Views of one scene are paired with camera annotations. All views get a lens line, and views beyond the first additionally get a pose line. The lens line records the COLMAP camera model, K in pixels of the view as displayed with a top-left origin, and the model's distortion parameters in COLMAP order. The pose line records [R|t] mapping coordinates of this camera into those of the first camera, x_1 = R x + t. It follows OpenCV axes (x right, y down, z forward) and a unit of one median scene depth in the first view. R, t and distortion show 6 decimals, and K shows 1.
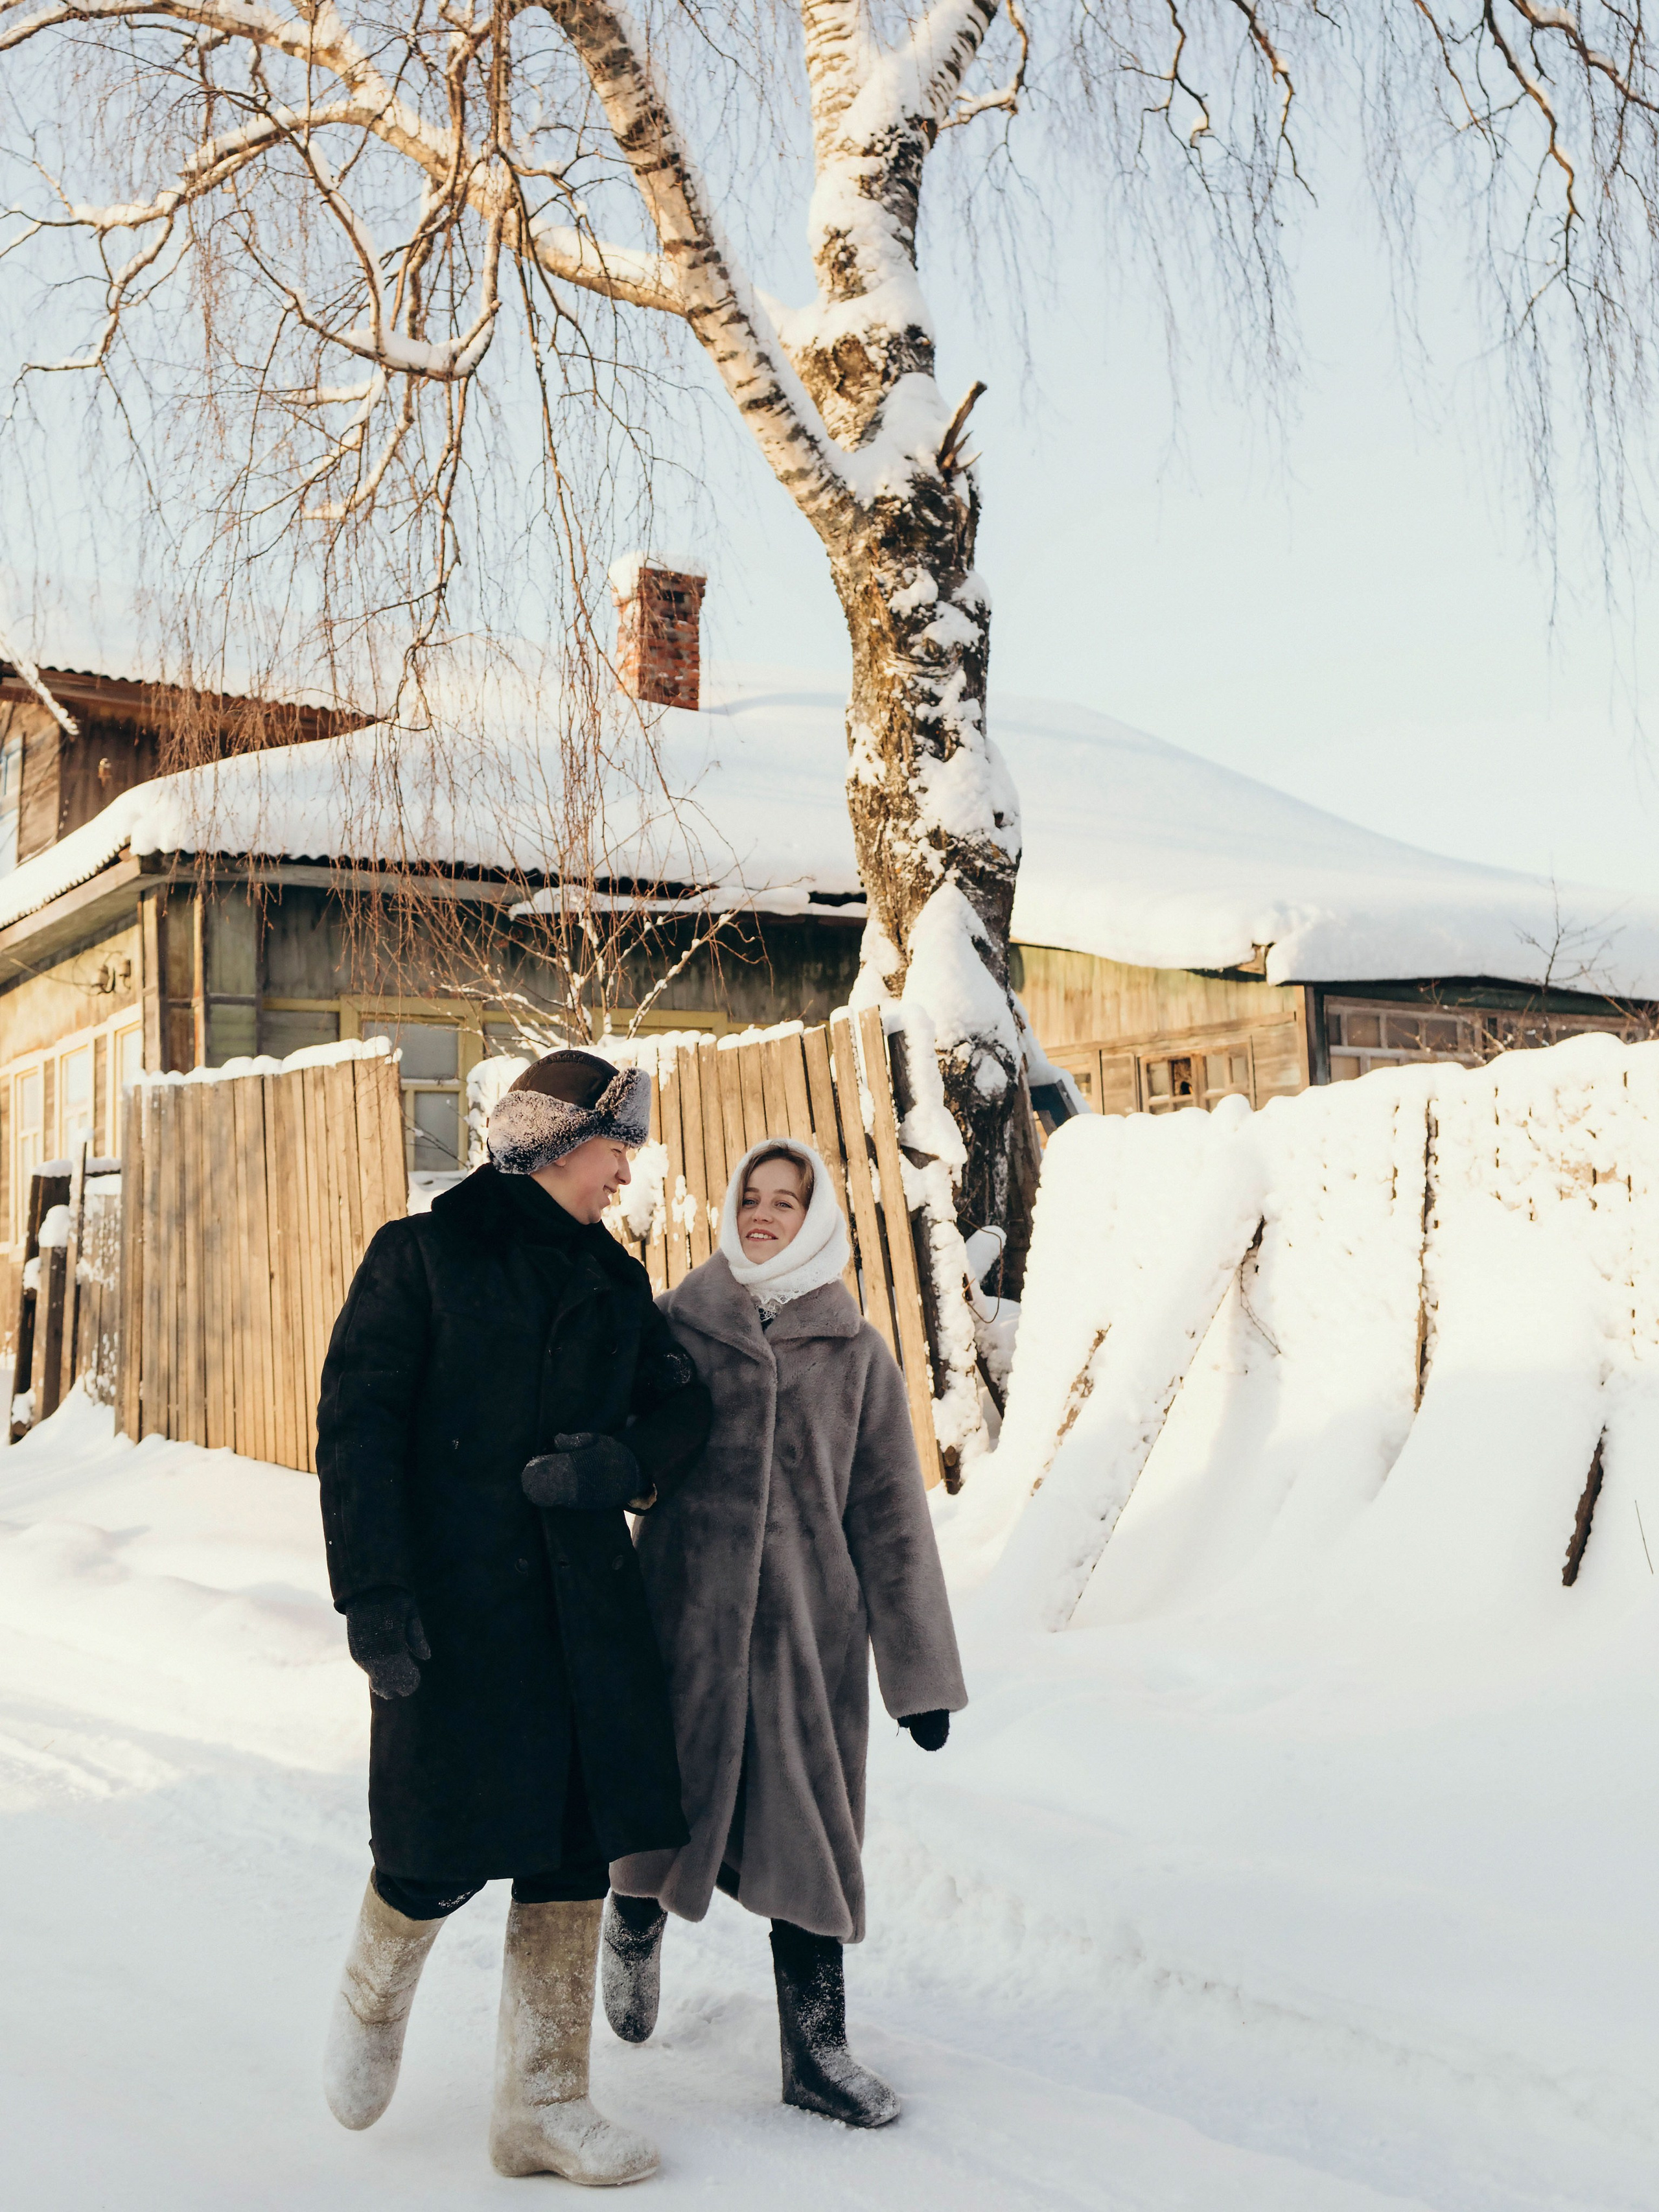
lens RADIAL K [[2193.0, 0, 829.1], [0, 2193.0, 889.7], [0, 0, 1]] dist [-0.001449, 0.020484]
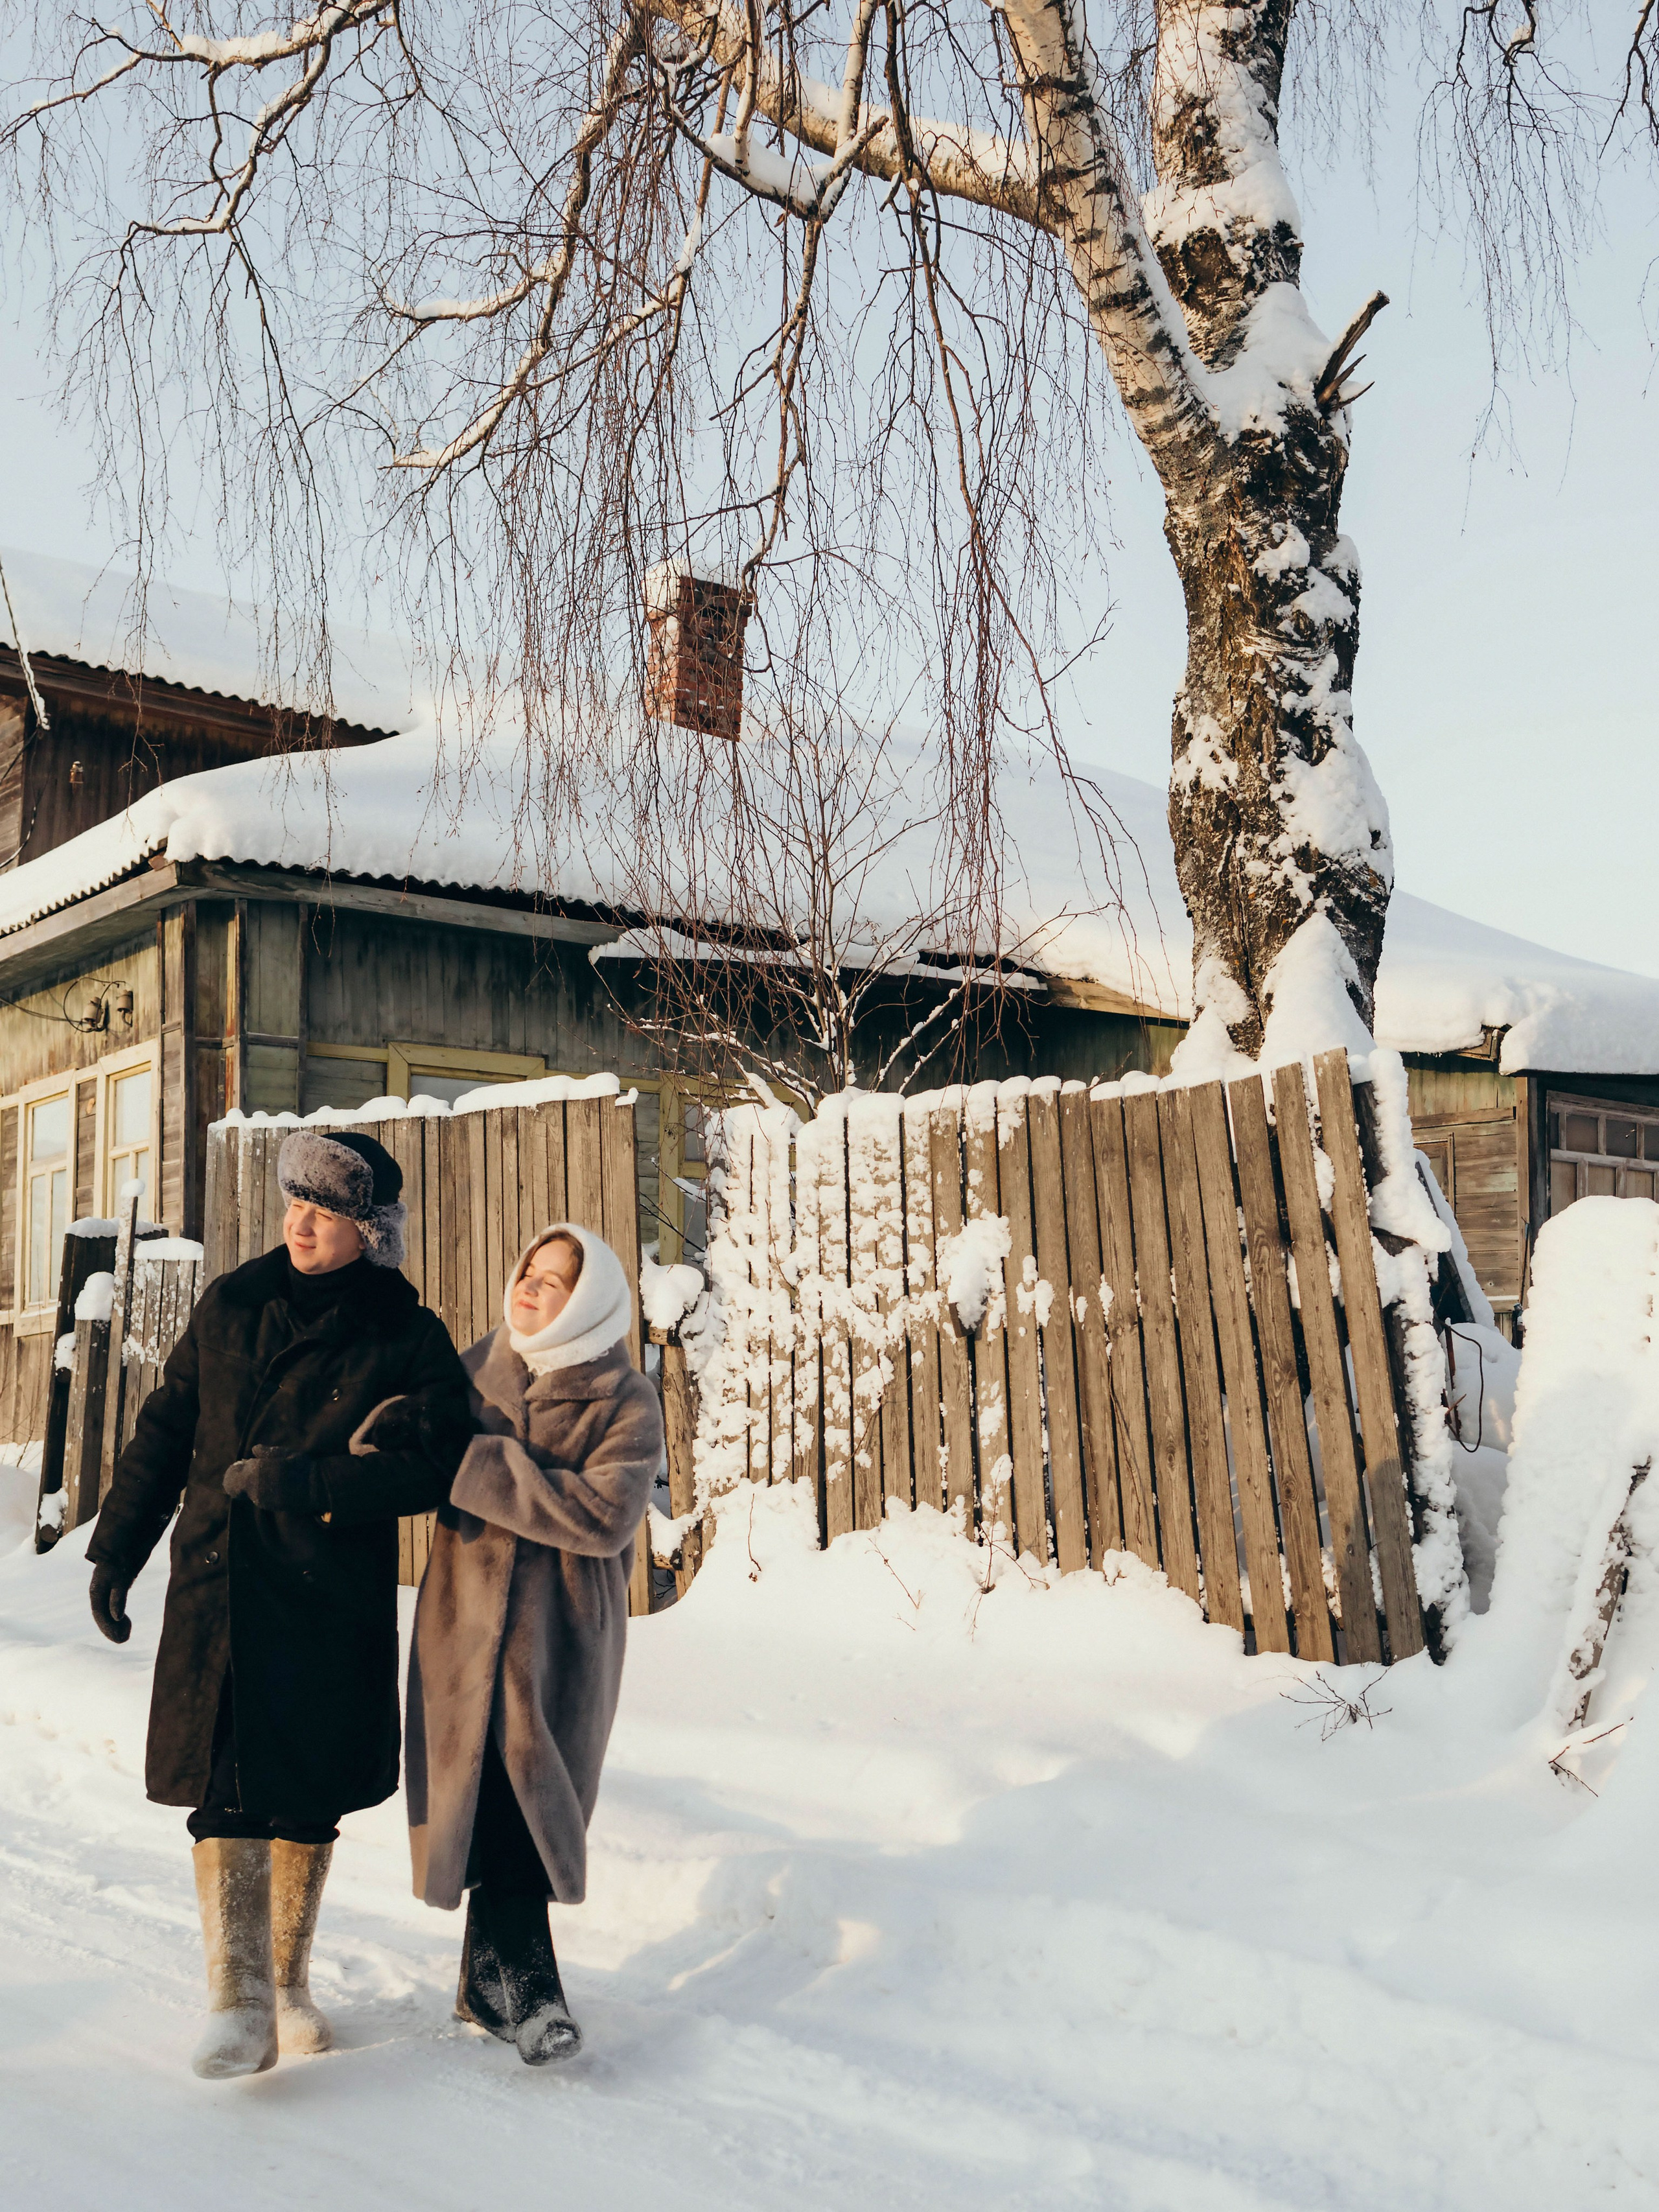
lens RADIAL K [[2374.2, 0, 829.5], [0, 2374.2, 1106.0], [0, 0, 1]] dist [-0.003620, 0.010270]
pose [[0.998148, 0.042487, 0.043537, -0.156542], [-0.044718, 0.997666, 0.051612, 0.029817], [-0.041242, -0.053463, 0.997718, 0.122588]]
